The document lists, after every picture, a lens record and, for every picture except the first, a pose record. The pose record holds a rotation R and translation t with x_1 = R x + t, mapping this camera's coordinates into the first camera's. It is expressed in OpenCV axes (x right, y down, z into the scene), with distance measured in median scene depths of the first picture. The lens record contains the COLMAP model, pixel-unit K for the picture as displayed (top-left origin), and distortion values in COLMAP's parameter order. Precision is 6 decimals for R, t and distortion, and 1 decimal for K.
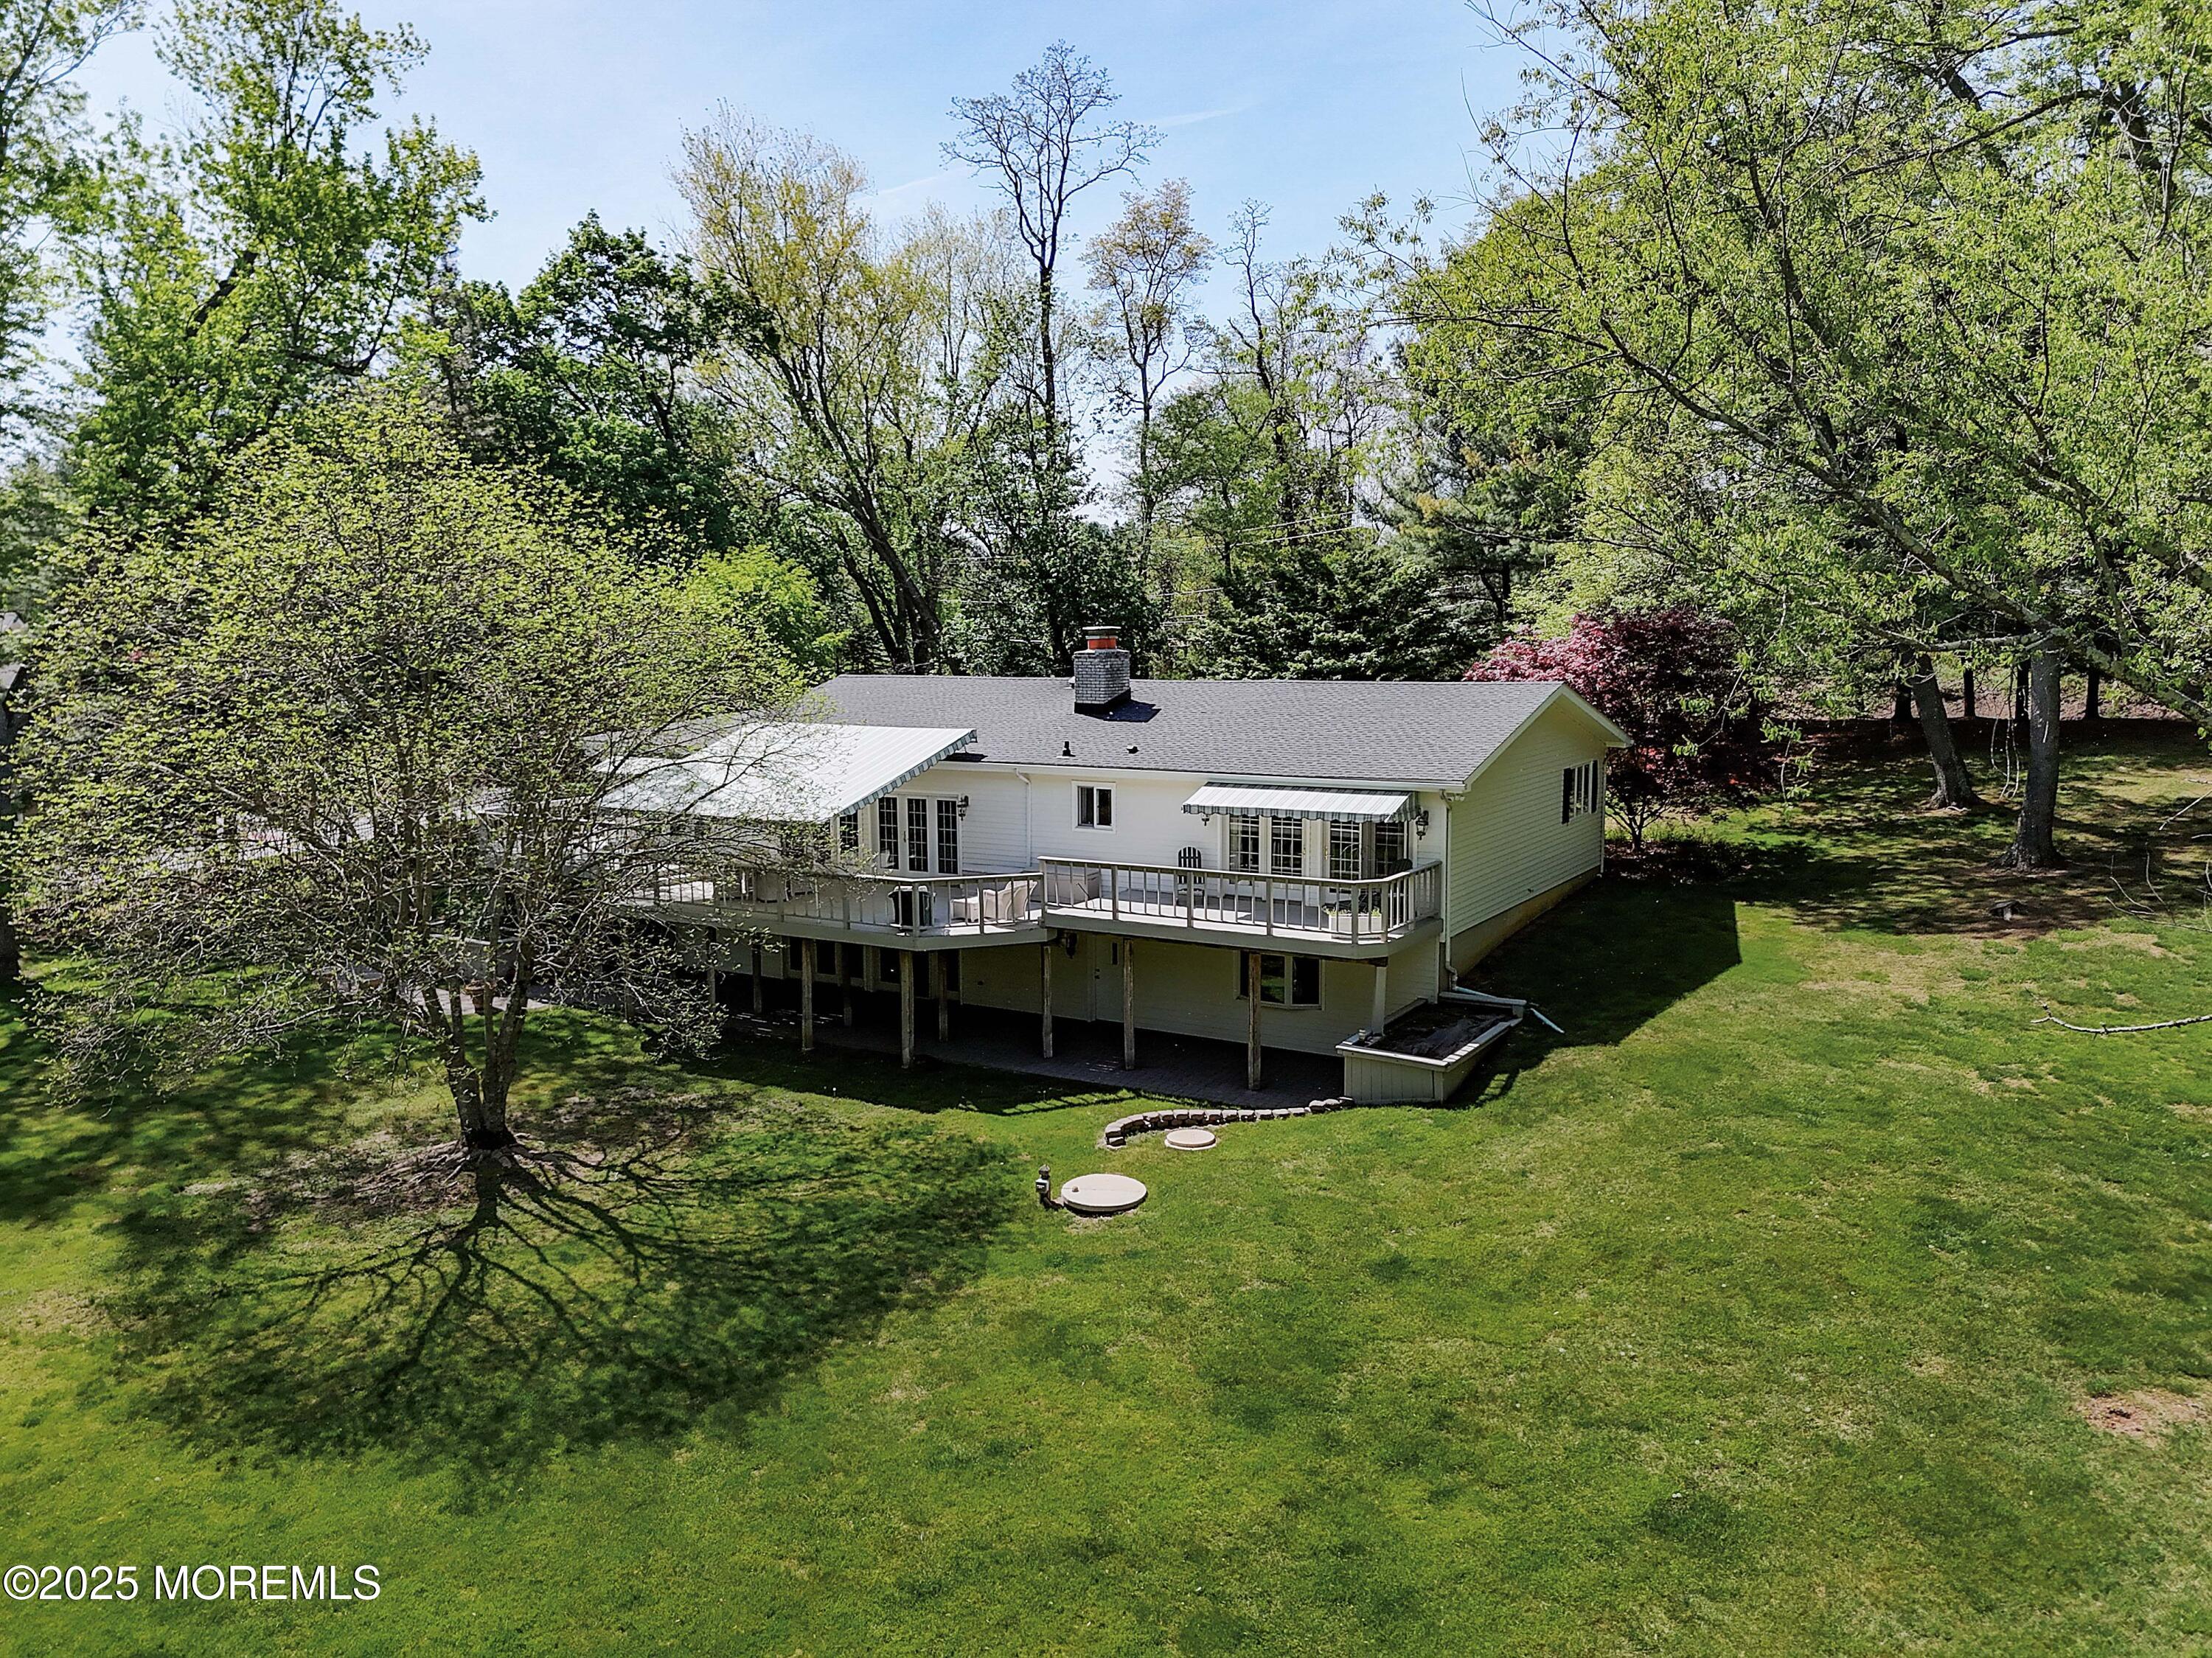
lens RADIAL K [[1623.8, 0, 1047.7], [0, 1623.8, 833.0], [0, 0, 1]] dist [0.062061, -0.051886]
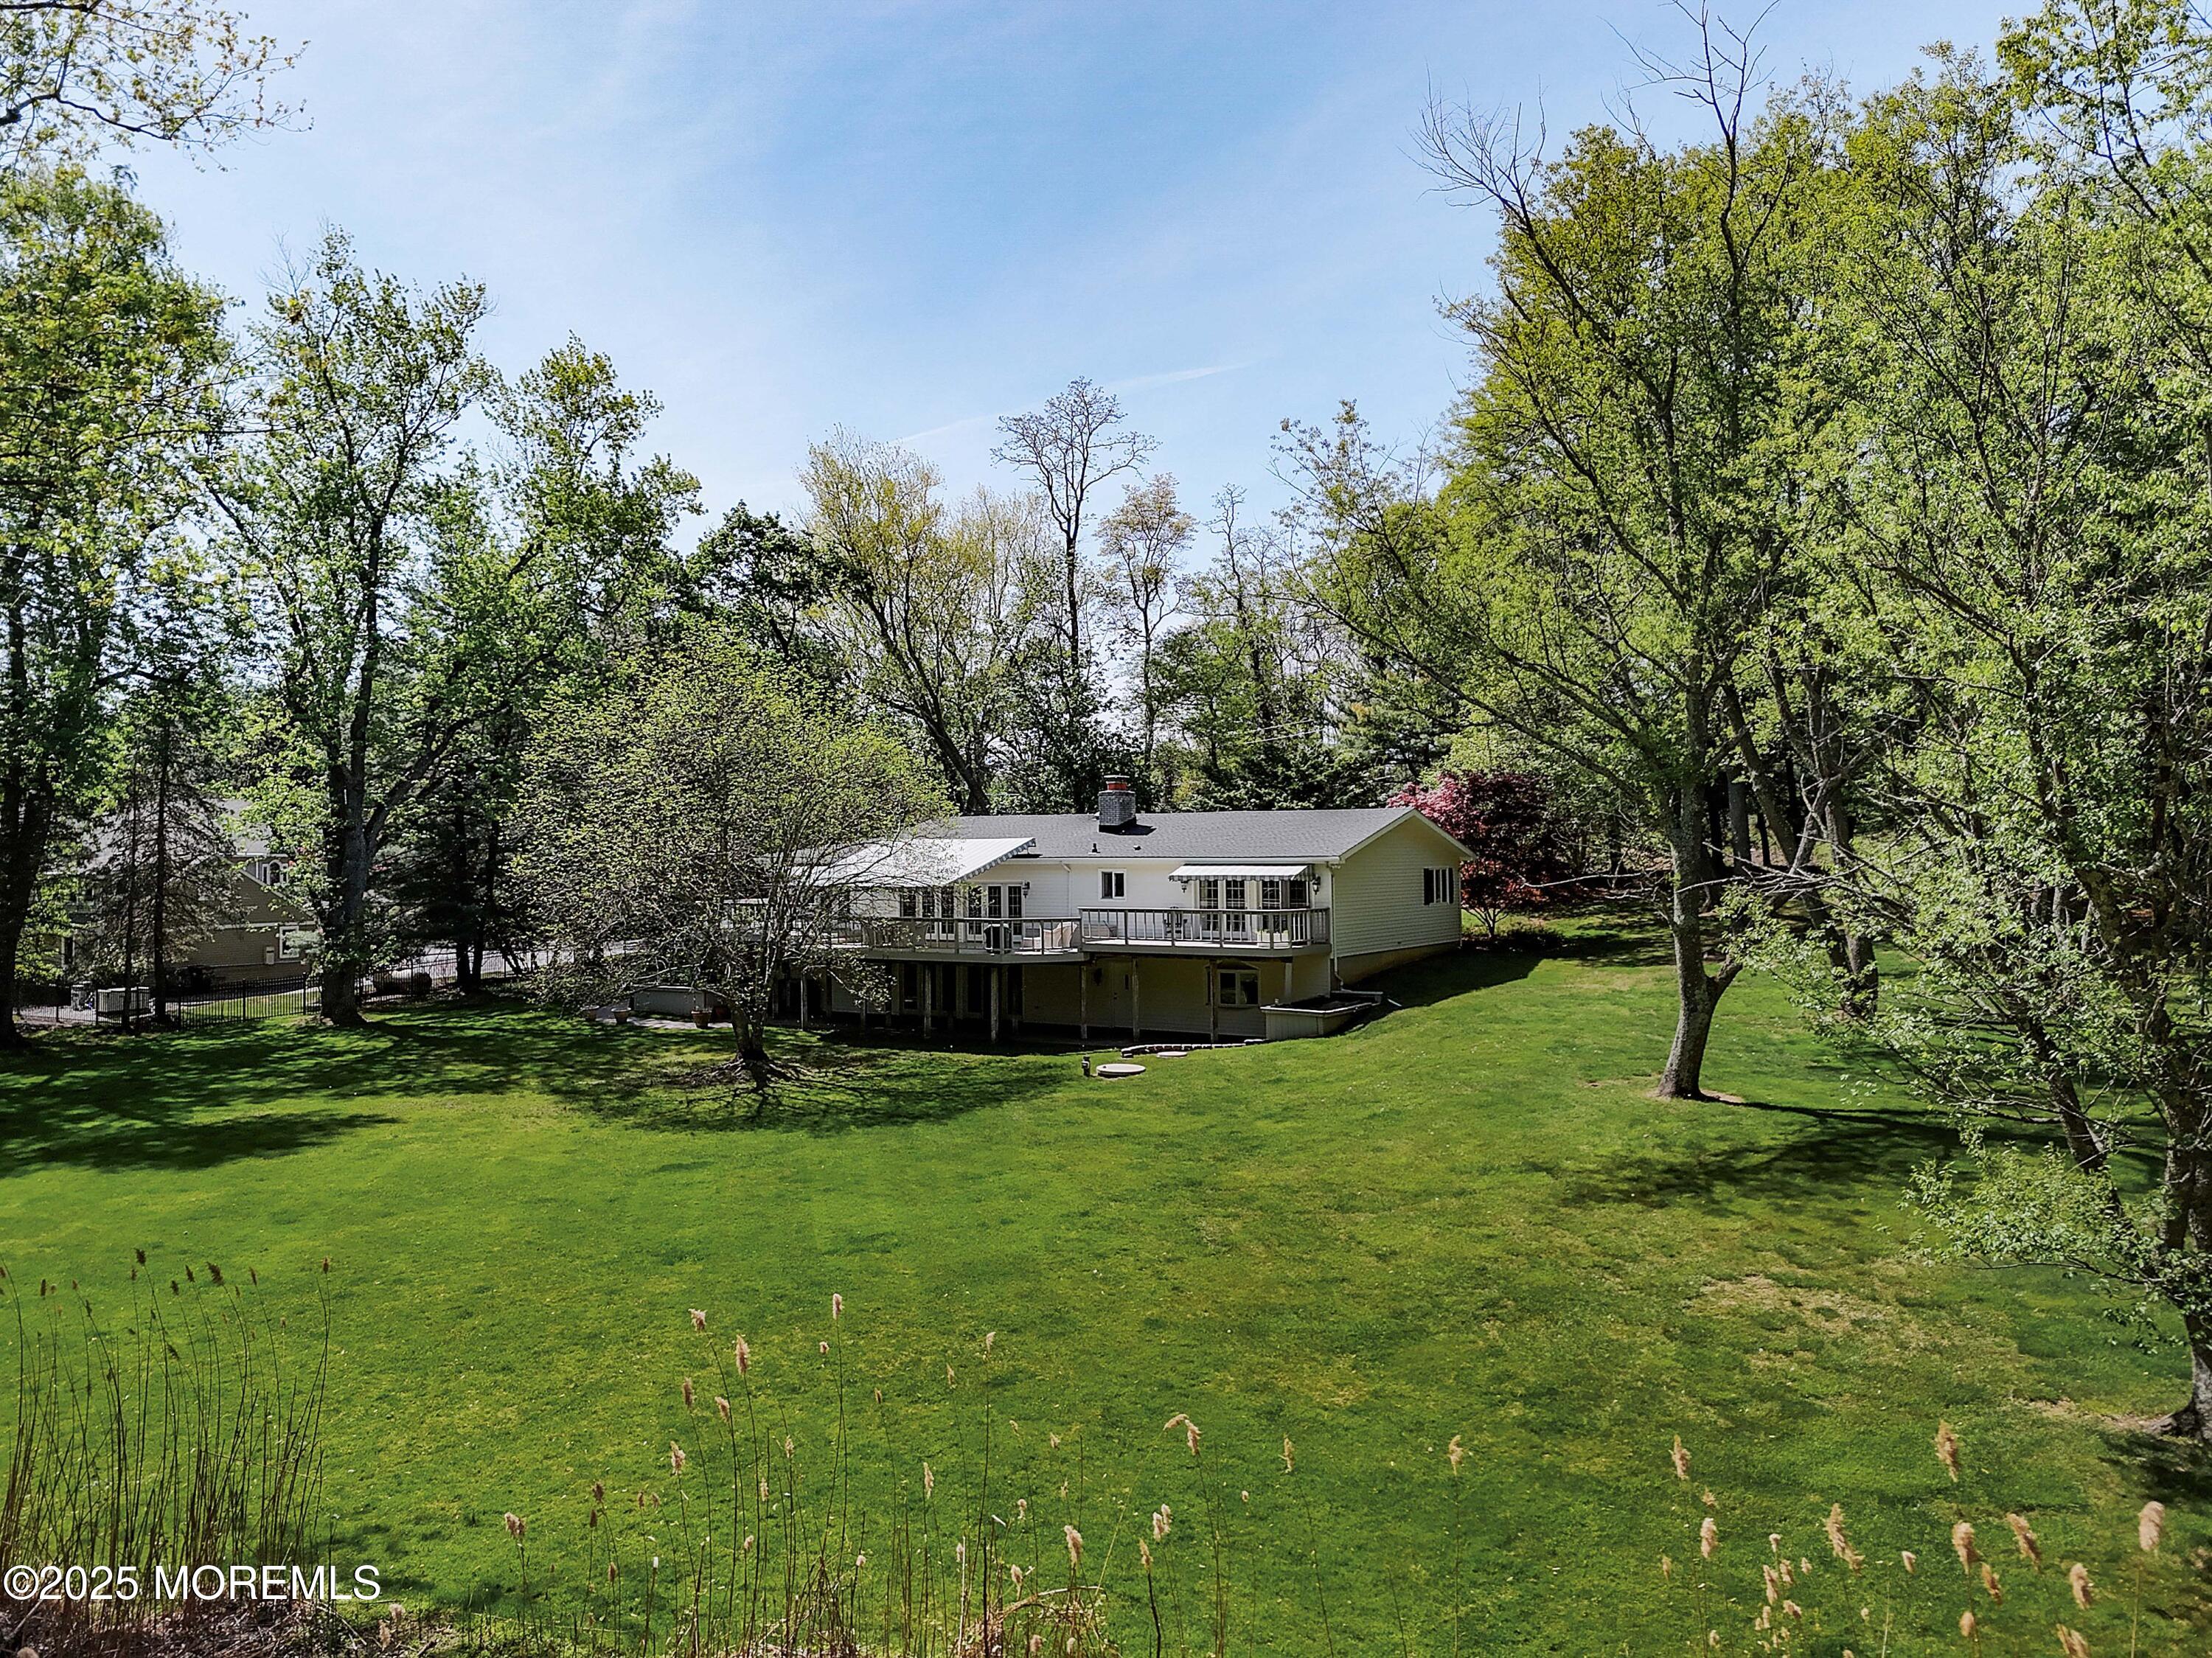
lens RADIAL K [[1593.9, 0, 1038.3], [0, 1593.9, 713.4], [0, 0, 1]] dist [0.229234, -0.044285]
pose [[0.999909, 0.003839, -0.012953, -0.018688], [-0.006485, 0.977477, -0.210943, 0.118932], [0.011851, 0.211008, 0.977413, -0.425870]]
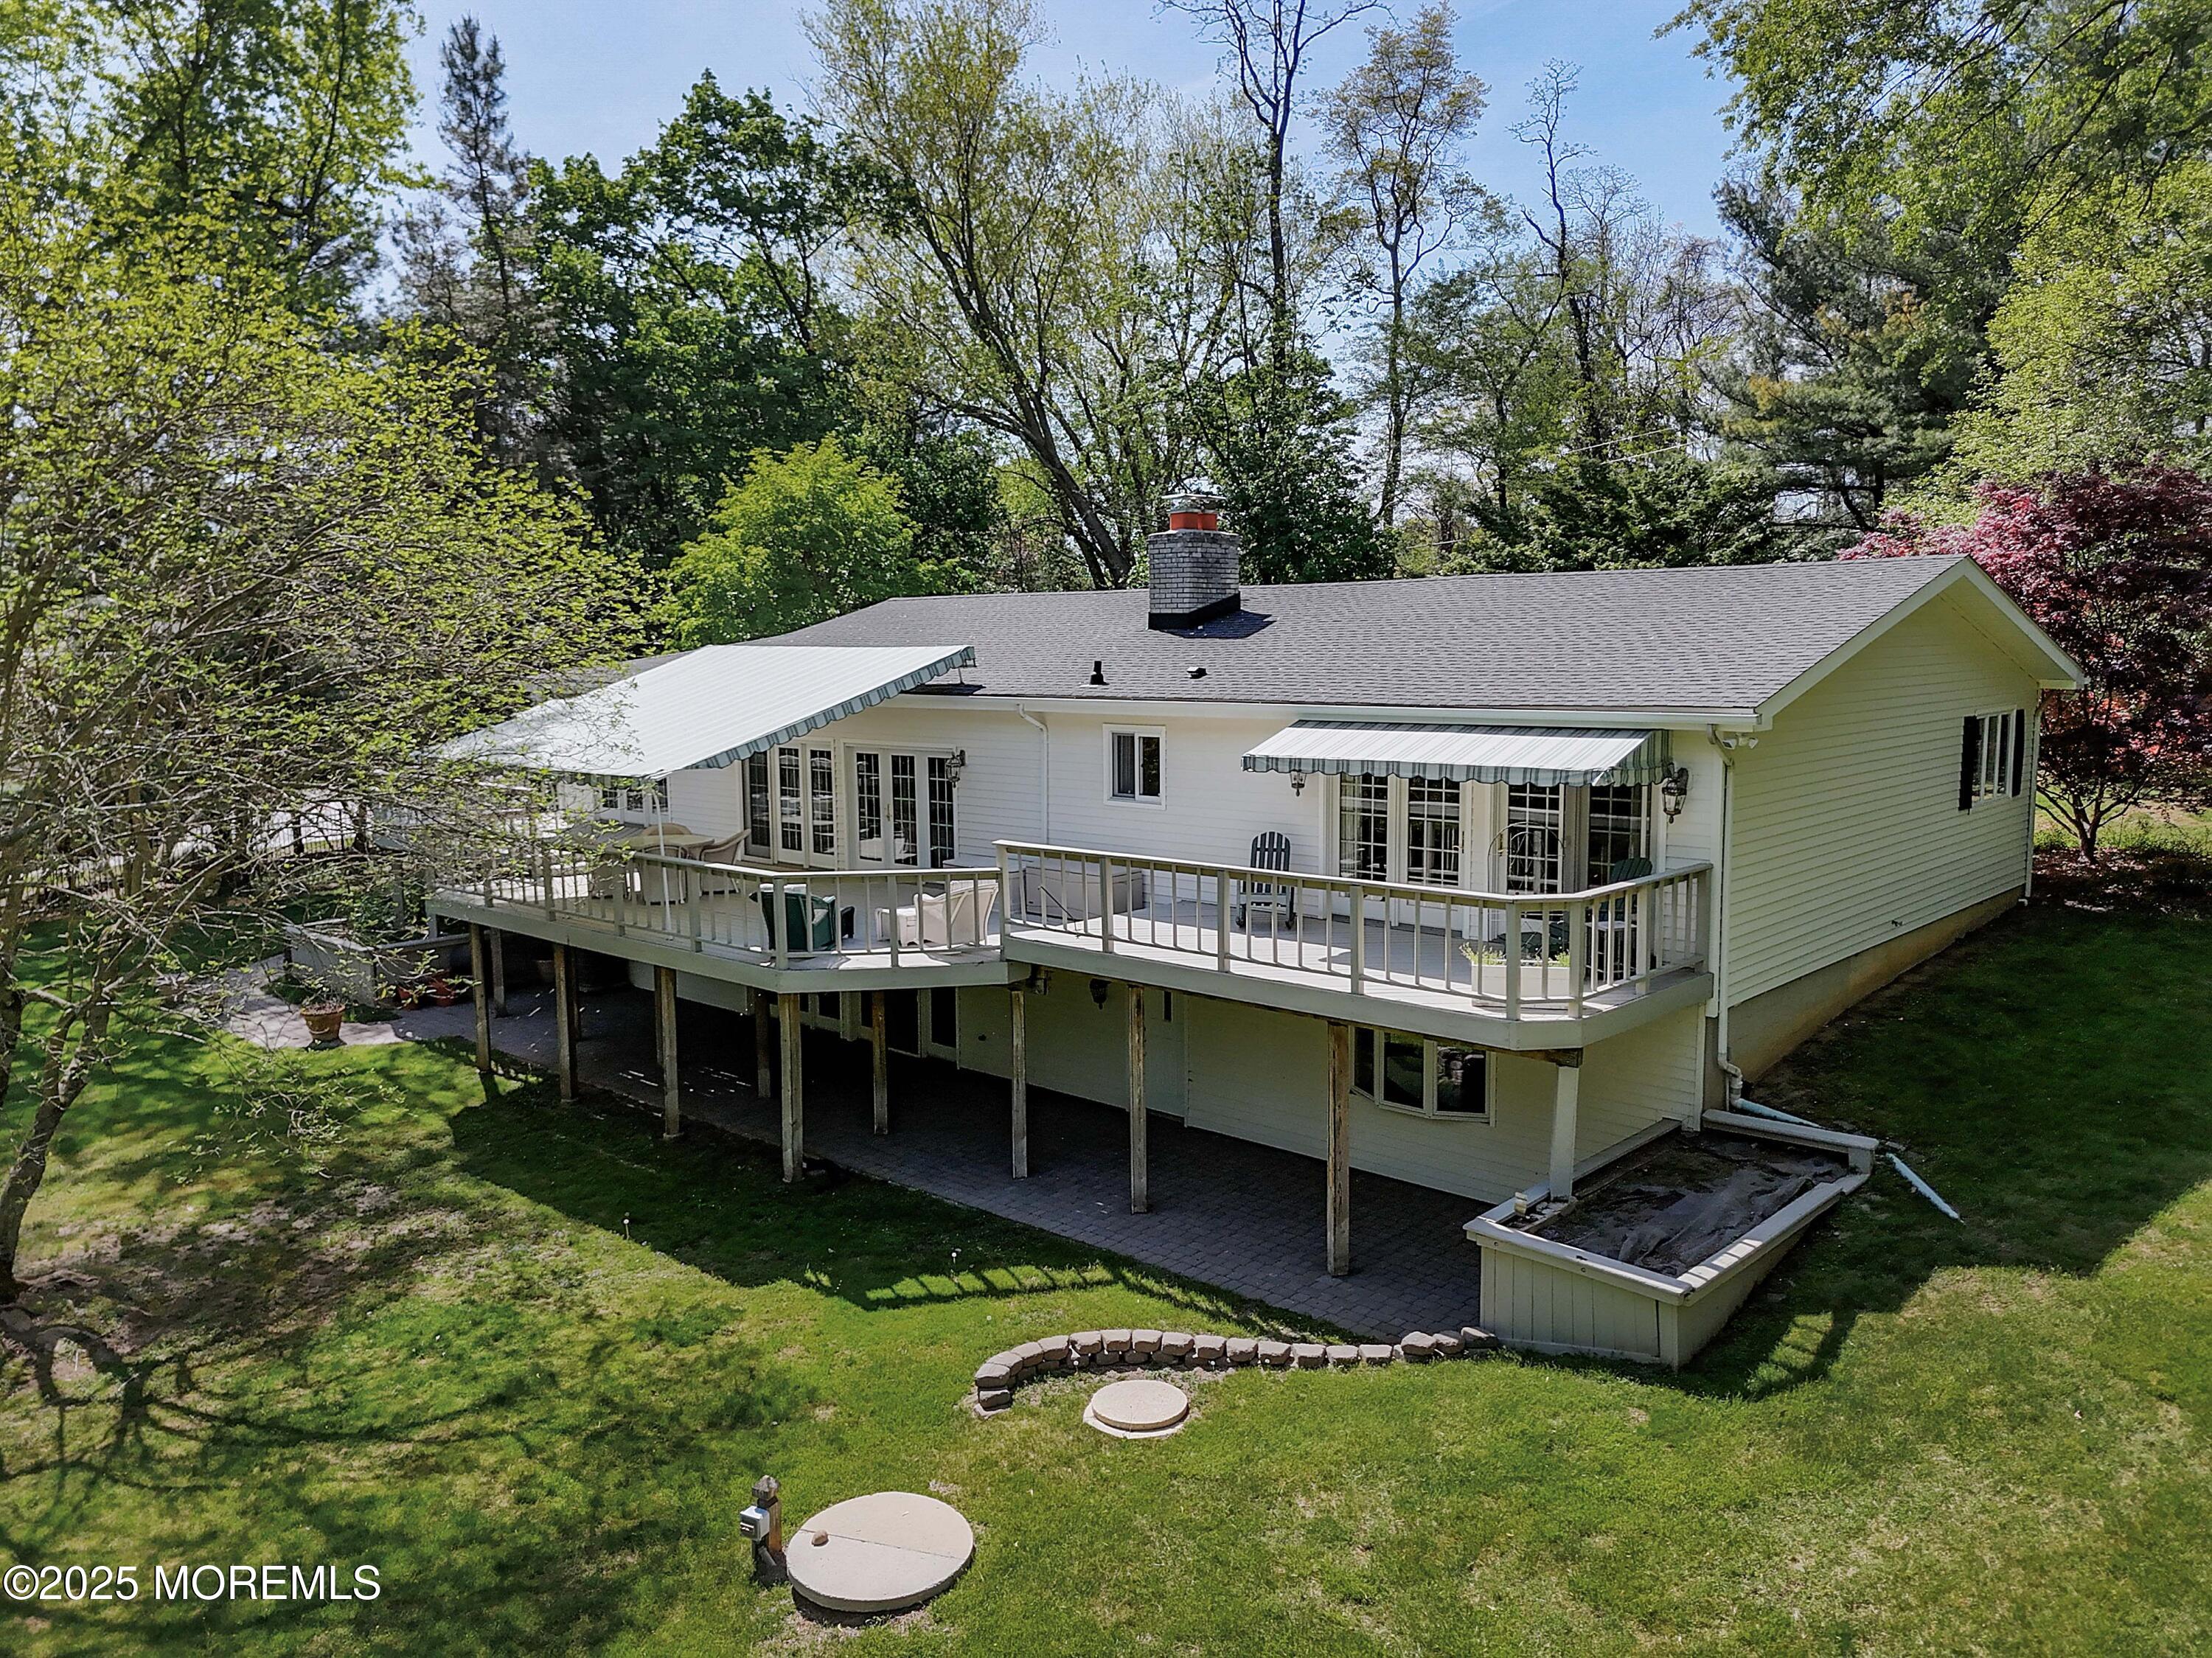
lens RADIAL K [[1674.7, 0, 1065.6], [0, 1674.7, 821.4], [0, 0, 1]] dist [0.058361, -0.053109]
pose [[0.984009, 0.019510, -0.177045, 0.093926], [-0.021716, 0.999709, -0.010528, 0.010031], [0.176788, 0.014205, 0.984146, 0.301376]]
